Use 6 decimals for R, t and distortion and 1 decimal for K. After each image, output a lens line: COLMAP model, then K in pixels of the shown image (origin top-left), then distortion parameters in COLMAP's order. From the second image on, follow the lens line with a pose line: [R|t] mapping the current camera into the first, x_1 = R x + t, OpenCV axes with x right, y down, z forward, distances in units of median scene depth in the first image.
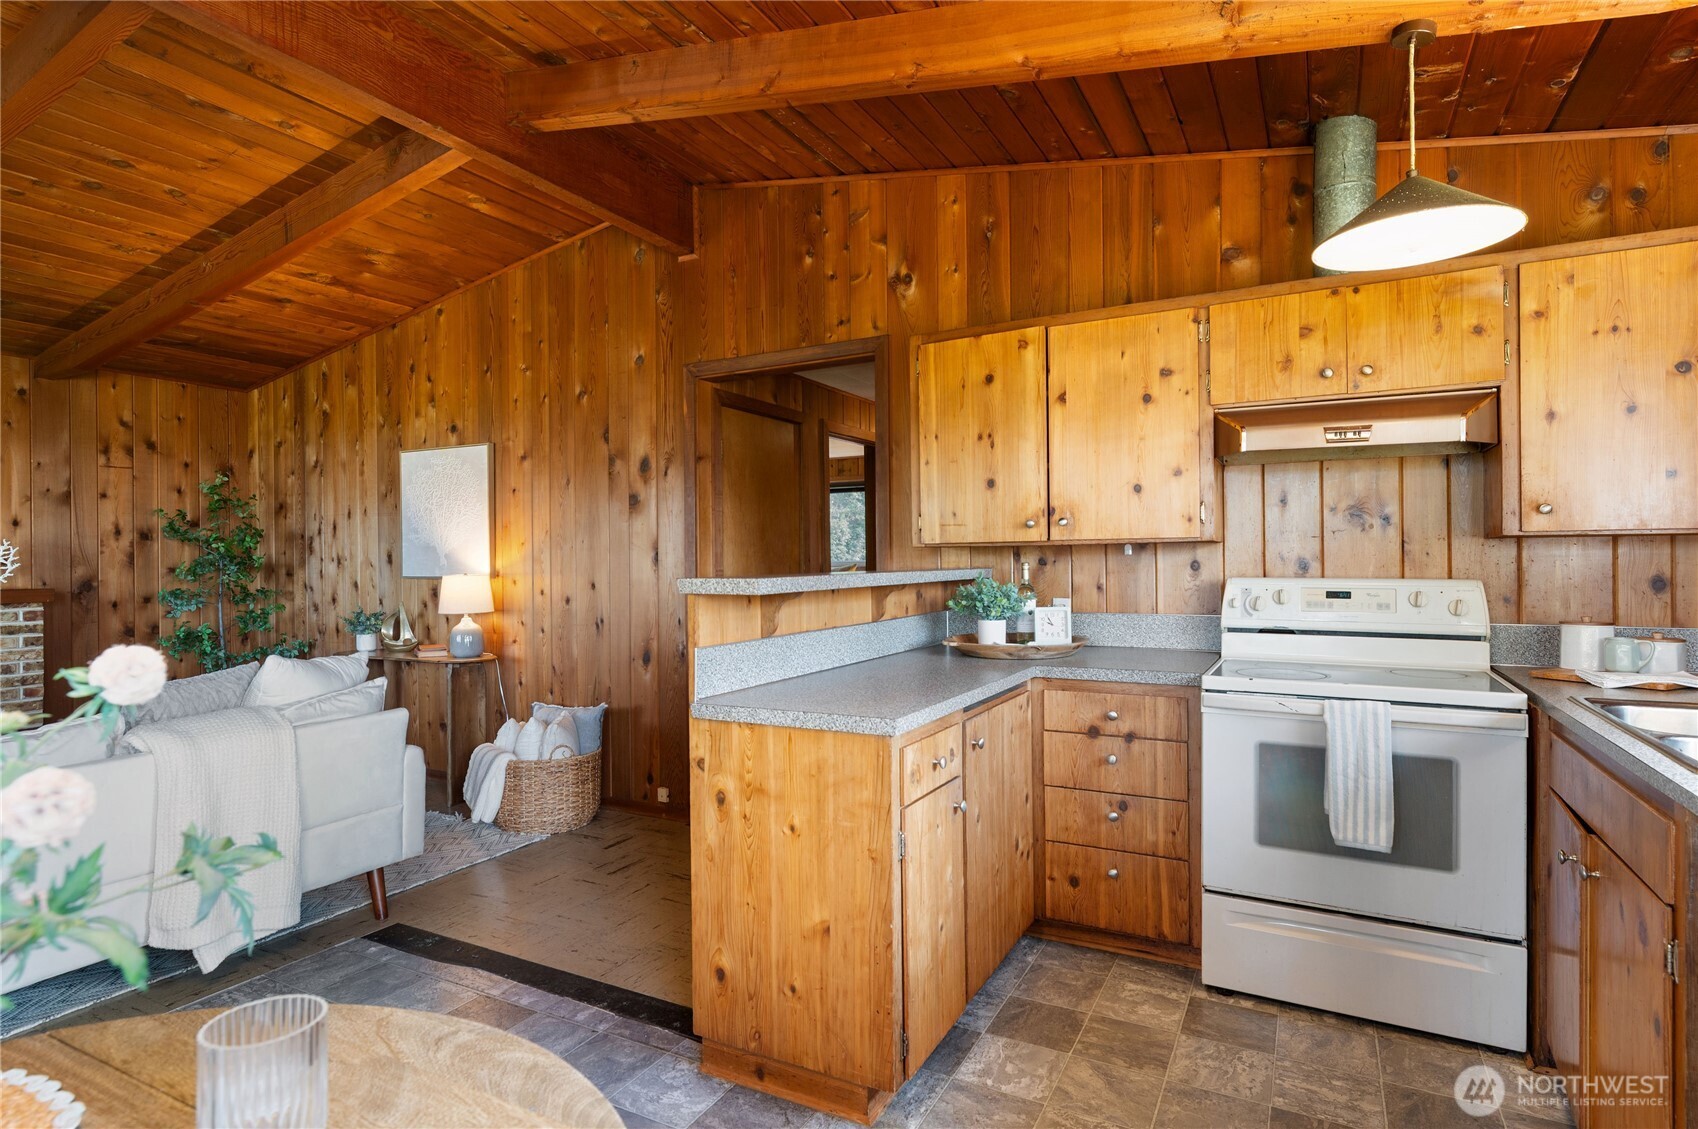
lens RADIAL K [[883.2, 0, 852.9], [0, 883.2, 559.8], [0, 0, 1]] dist [0.000295, -0.000299]
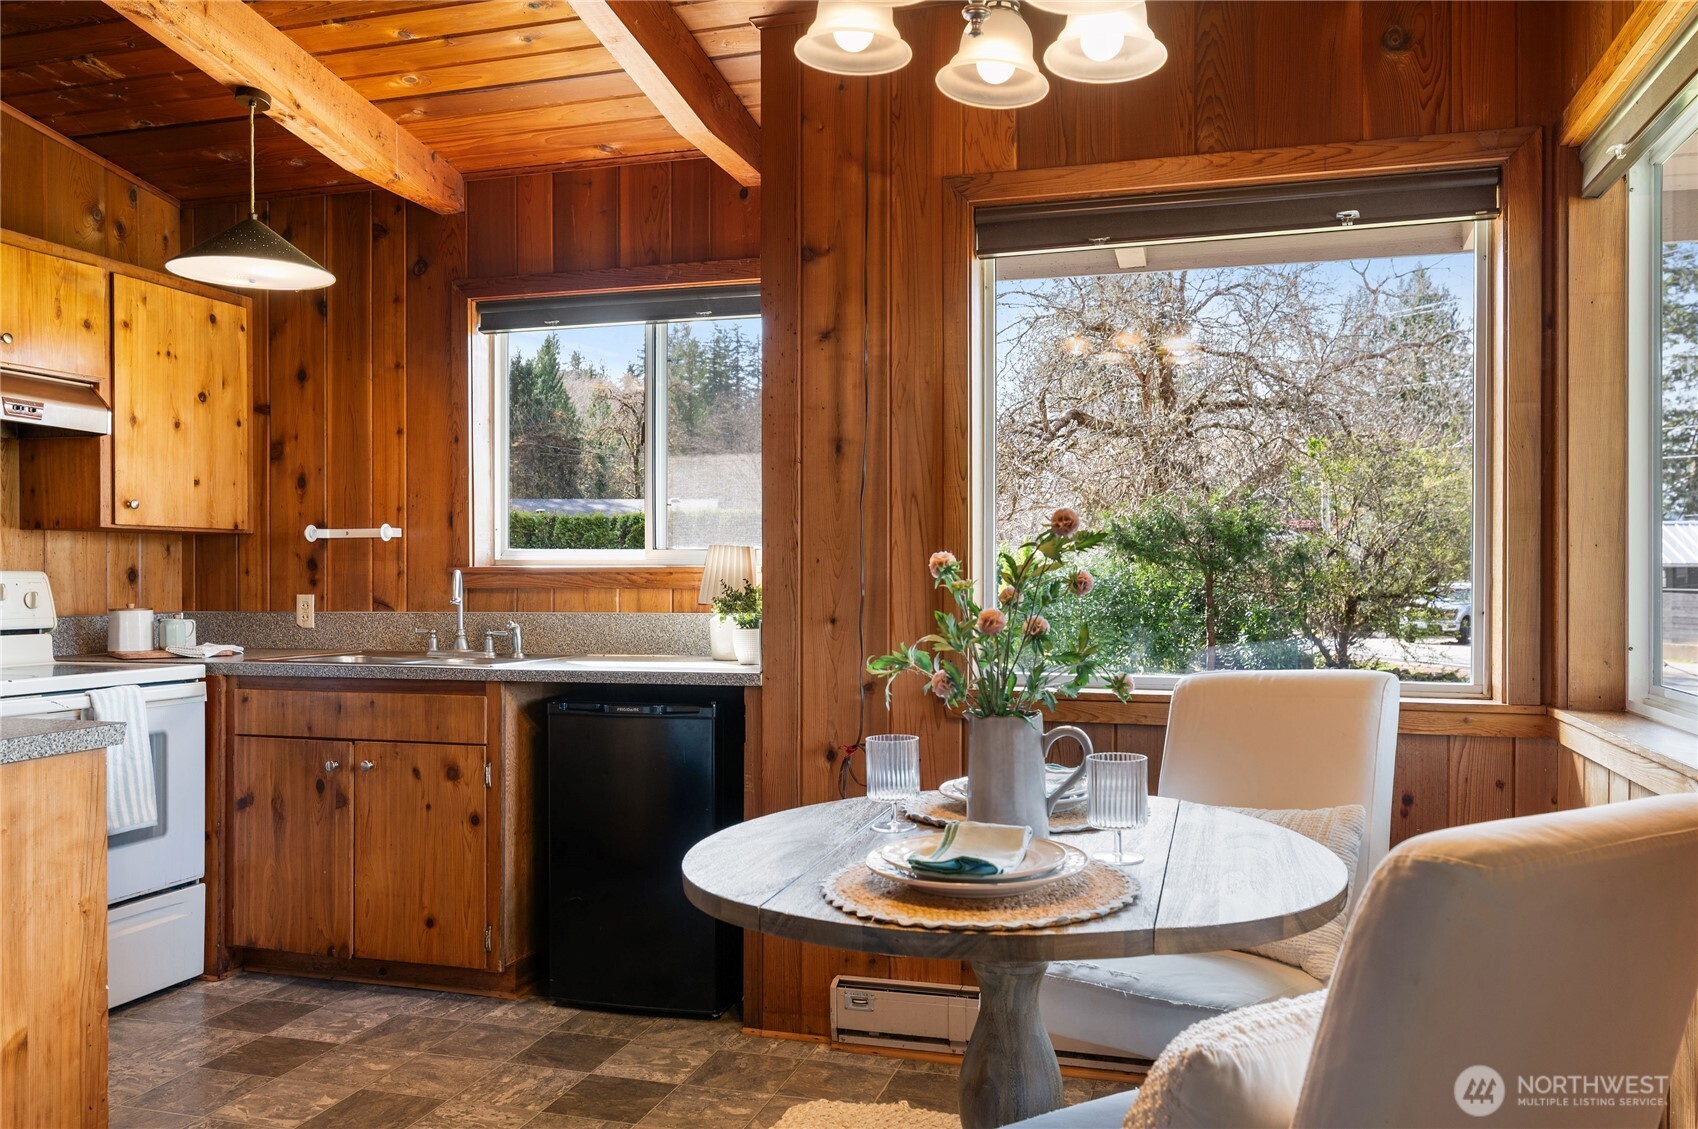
lens RADIAL K [[1293.7, 0, 851.5], [0, 1293.7, 575.7], [0, 0, 1]] dist [0.007001, -0.004811]
pose [[-0.201661, 0.005622, 0.979439, -0.884857], [0.004082, 0.999980, -0.004900, 0.038433], [-0.979447, 0.003010, -0.201680, 0.415294]]
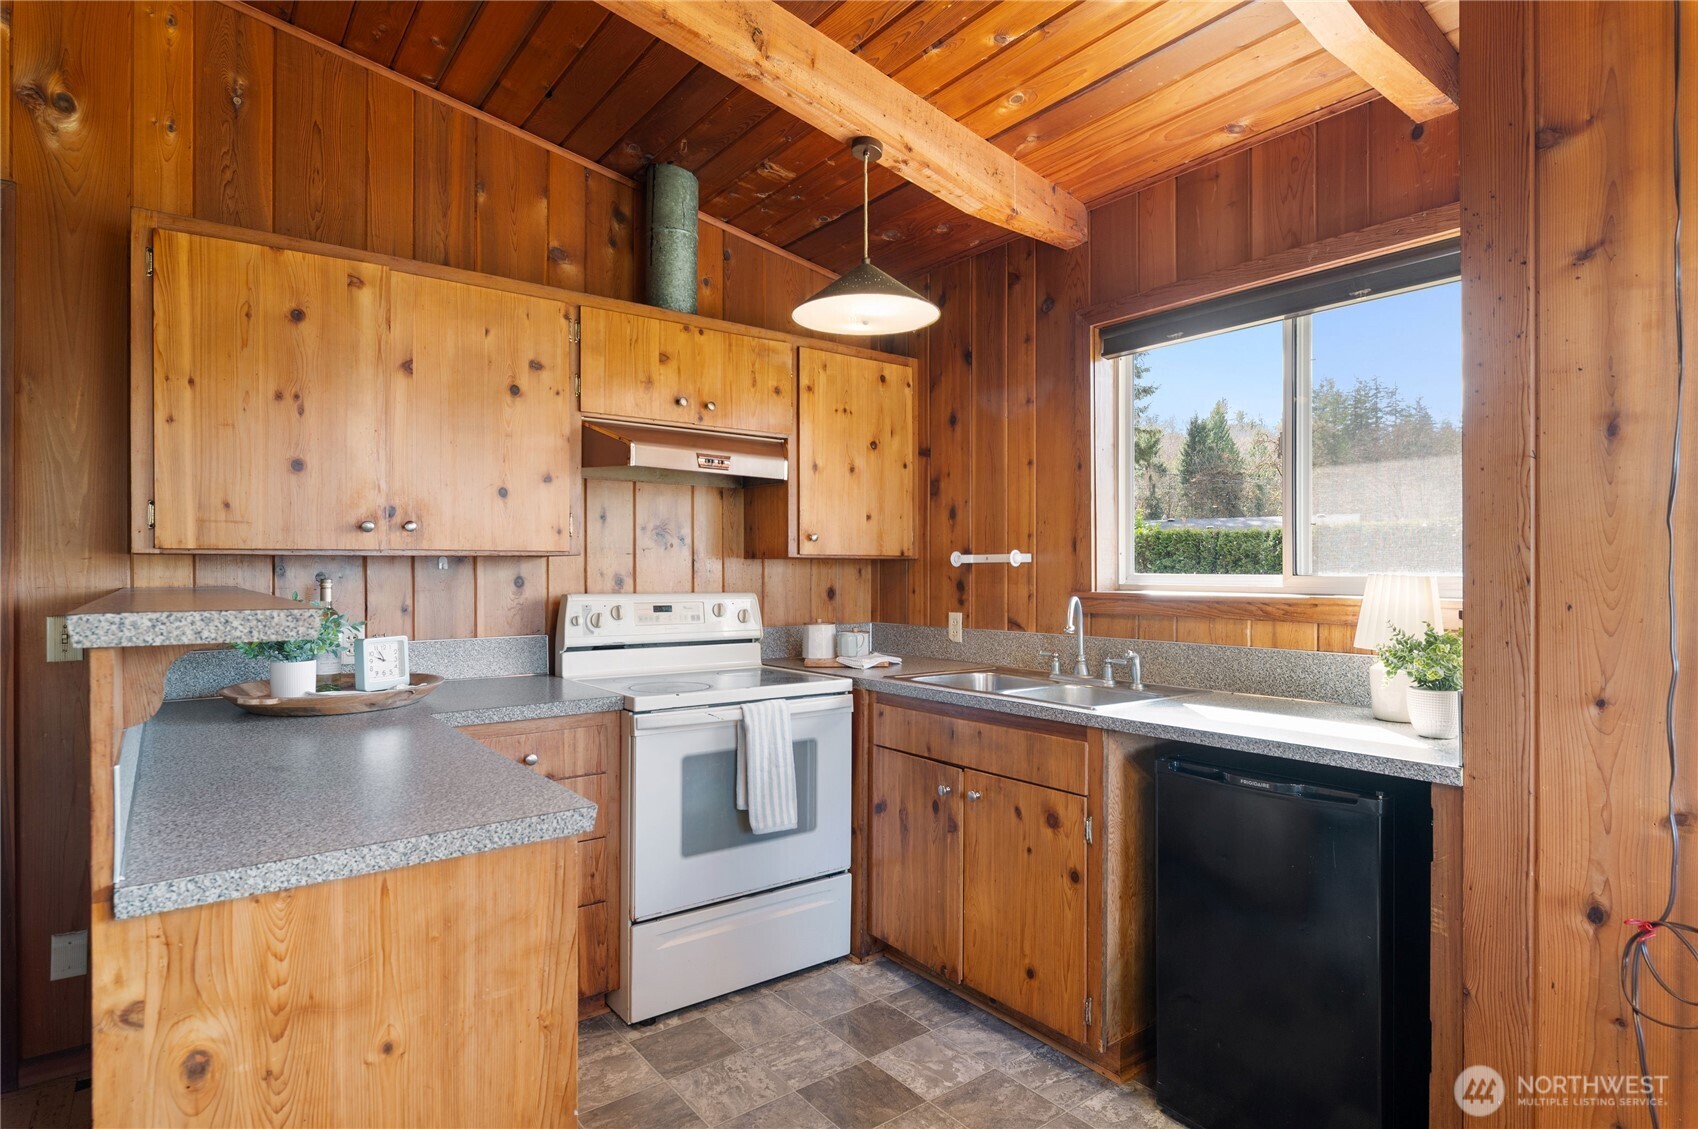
lens RADIAL K [[880.2, 0, 848.4], [0, 880.2, 567.9], [0, 0, 1]] dist [-0.003385, -0.000803]
pose [[0.413048, 0.011151, 0.910641, -0.352303], [-0.002470, 0.999935, -0.011124, 0.001447], [-0.910706, 0.002346, 0.413049, 0.378912]]
